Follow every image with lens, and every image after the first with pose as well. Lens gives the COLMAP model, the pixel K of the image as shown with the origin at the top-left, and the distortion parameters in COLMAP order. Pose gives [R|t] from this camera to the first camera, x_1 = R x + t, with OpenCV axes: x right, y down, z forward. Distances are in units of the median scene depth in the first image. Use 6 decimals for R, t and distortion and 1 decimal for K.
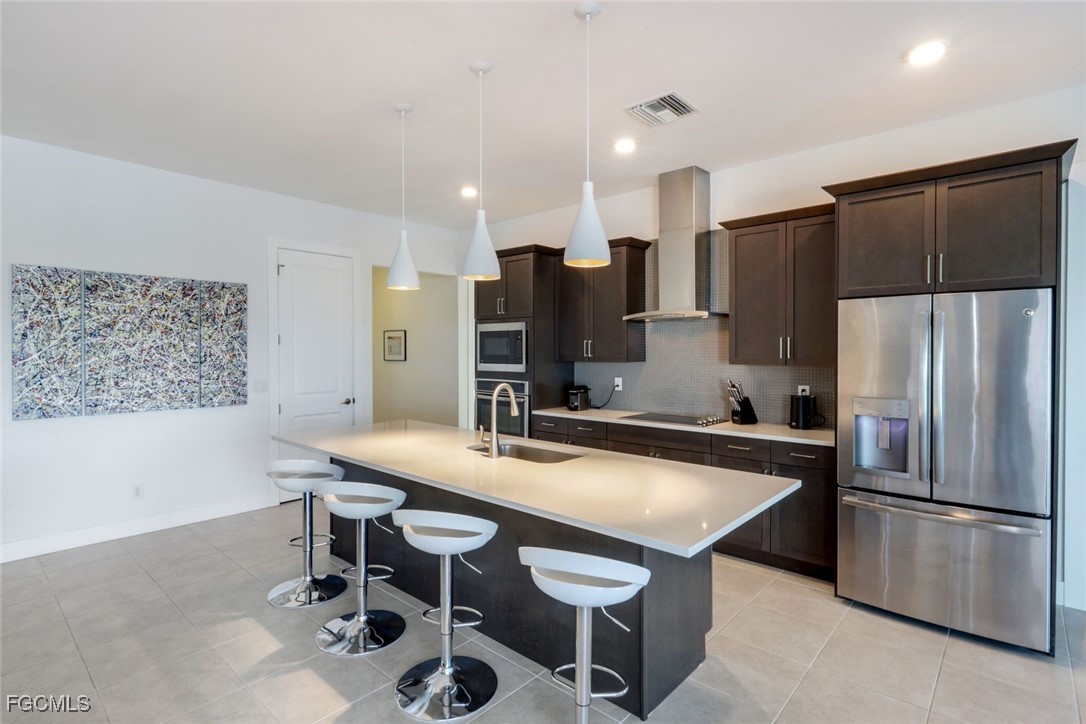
lens RADIAL K [[500.8, 0, 529.5], [0, 500.8, 348.3], [0, 0, 1]] dist [0.002746, 0.000091]
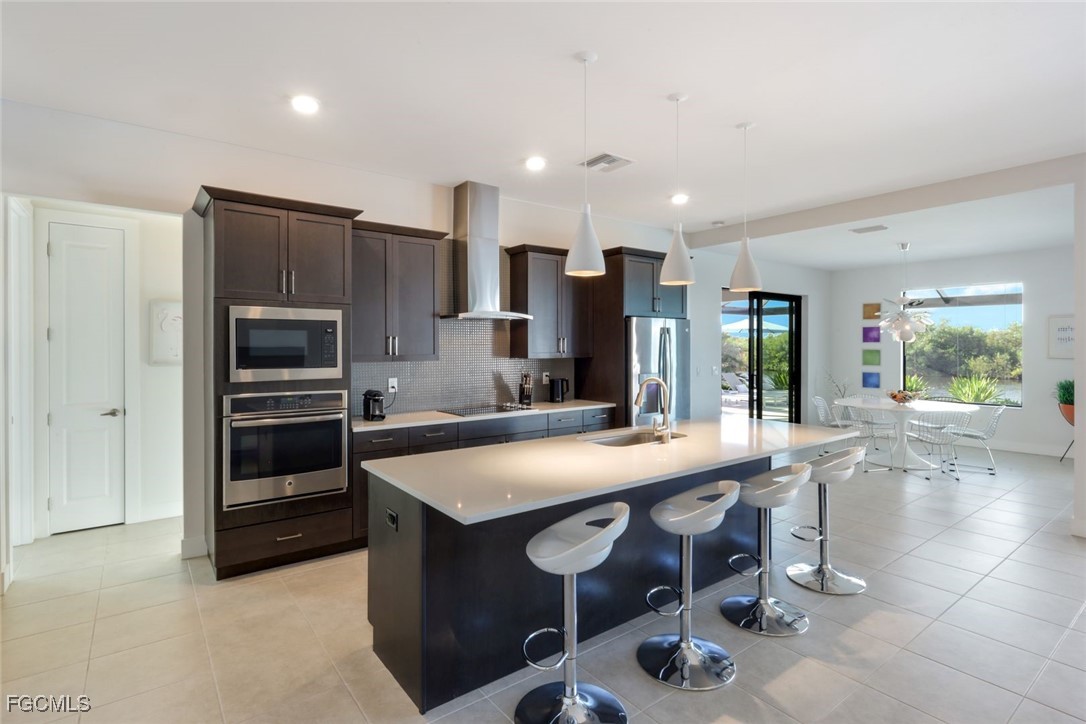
lens RADIAL K [[500.8, 0, 529.5], [0, 500.8, 348.3], [0, 0, 1]] dist [0.002746, 0.000091]
pose [[0.246802, 0.000487, 0.969066, -0.667439], [0.008364, 0.999962, -0.002632, 0.008363], [-0.969030, 0.008755, 0.246789, 0.551323]]
